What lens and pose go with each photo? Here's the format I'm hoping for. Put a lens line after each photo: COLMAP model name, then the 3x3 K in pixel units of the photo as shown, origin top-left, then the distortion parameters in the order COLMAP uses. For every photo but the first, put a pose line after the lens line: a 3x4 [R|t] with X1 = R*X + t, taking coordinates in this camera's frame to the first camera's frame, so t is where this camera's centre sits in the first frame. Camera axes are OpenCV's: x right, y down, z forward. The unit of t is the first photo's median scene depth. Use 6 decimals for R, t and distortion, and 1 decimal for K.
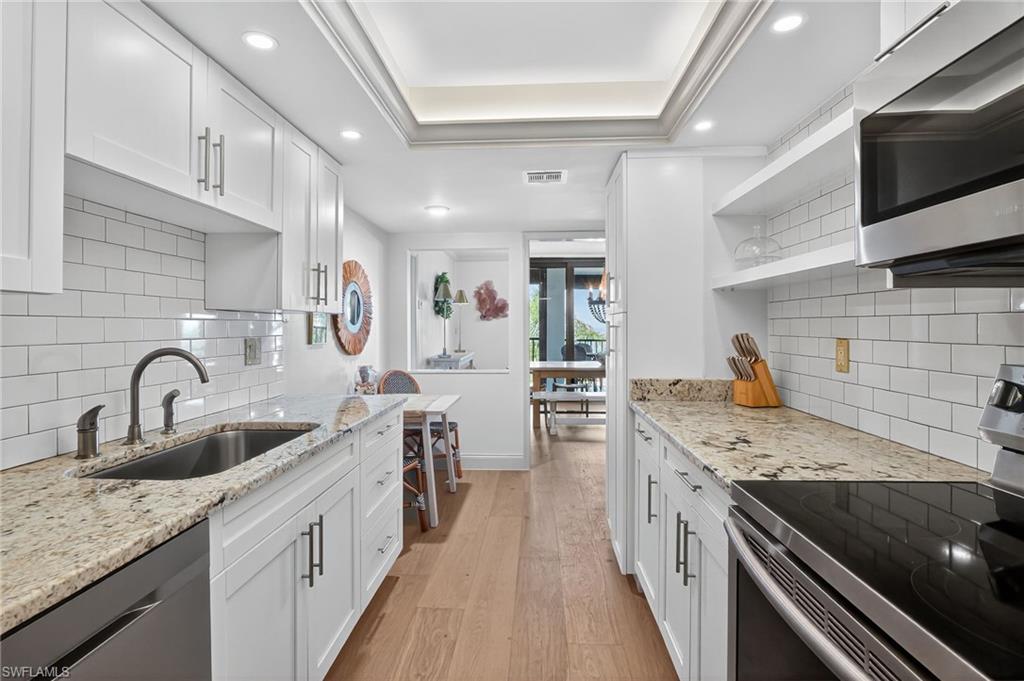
lens RADIAL K [[493.5, 0, 509.5], [0, 493.5, 332.5], [0, 0, 1]] dist [-0.002231, -0.000141]
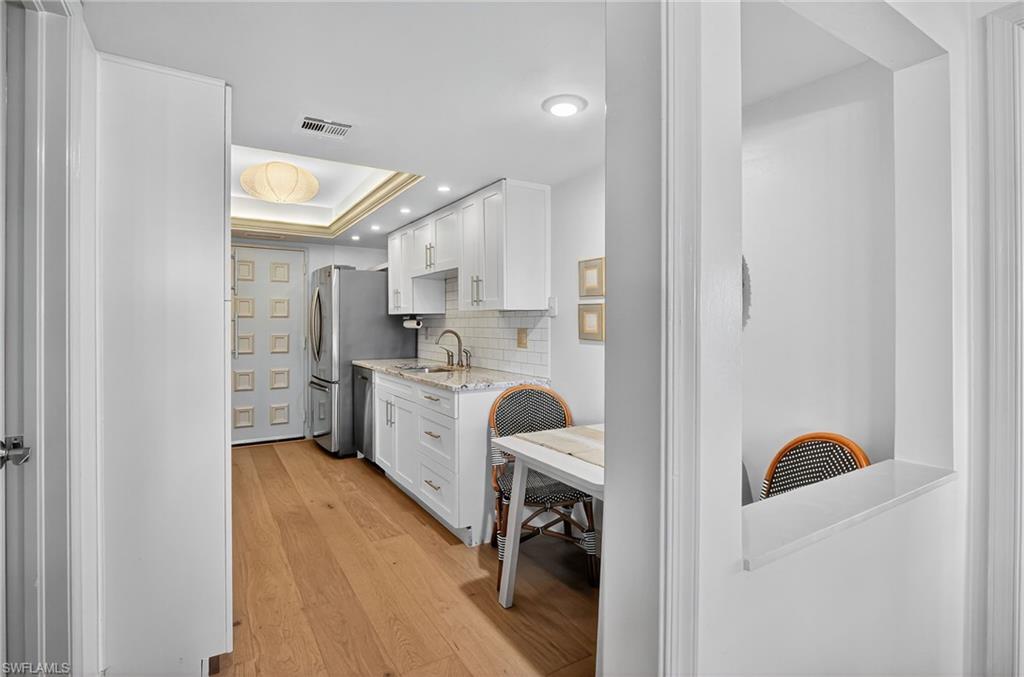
lens RADIAL K [[493.5, 0, 509.5], [0, 493.5, 330.5], [0, 0, 1]] dist [-0.002231, -0.000141]
pose [[-0.821033, 0.007023, -0.570838, 0.419936], [-0.002882, 0.999861, 0.016446, -0.007636], [0.570874, 0.015148, -0.820898, 2.778208]]
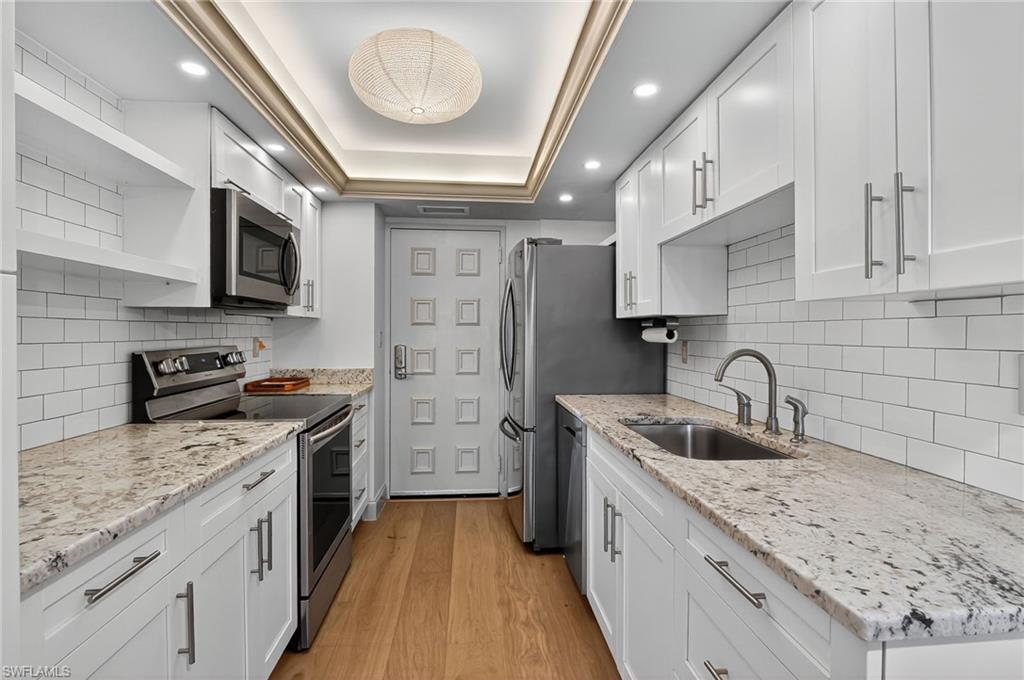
lens RADIAL K [[493.5, 0, 509.5], [0, 493.5, 332.0], [0, 0, 1]] dist [-0.002231, -0.000141]
pose [[-0.990900, -0.004185, -0.134537, -0.011320], [-0.004418, 0.999989, 0.001435, -0.006667], [0.134529, 0.002016, -0.990908, 1.742143]]
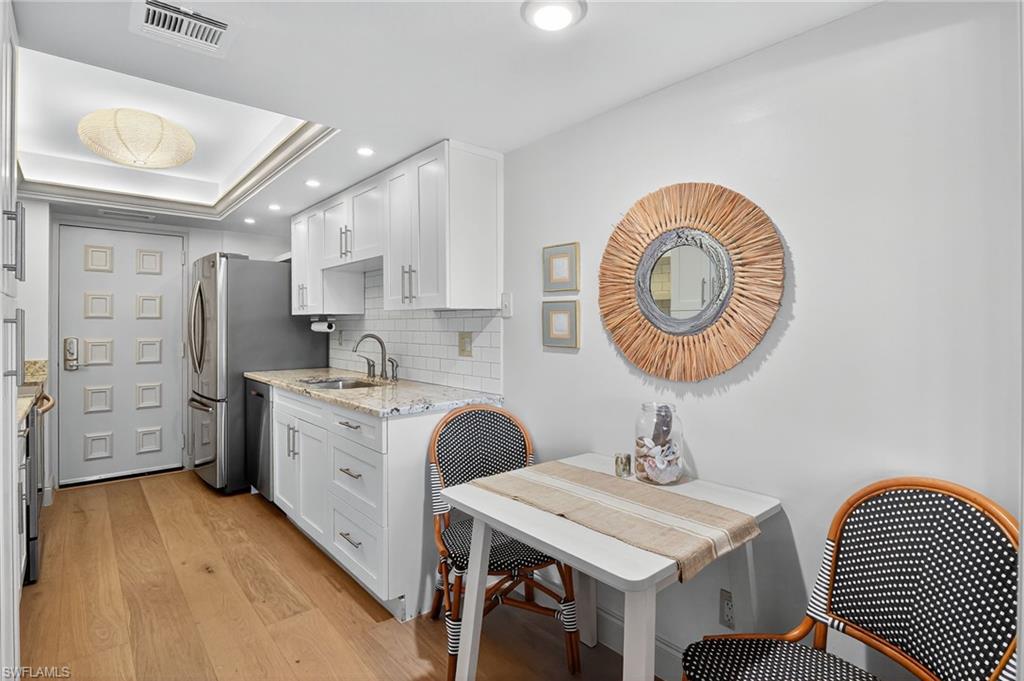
lens RADIAL K [[495.5, 0, 504.4], [0, 495.5, 327.7], [0, 0, 1]] dist [-0.012009, -0.000255]
pose [[-0.719996, 0.002712, -0.693972, 0.277494], [-0.002117, 0.999979, 0.006105, -0.008181], [0.693974, 0.005865, -0.719976, 2.447003]]
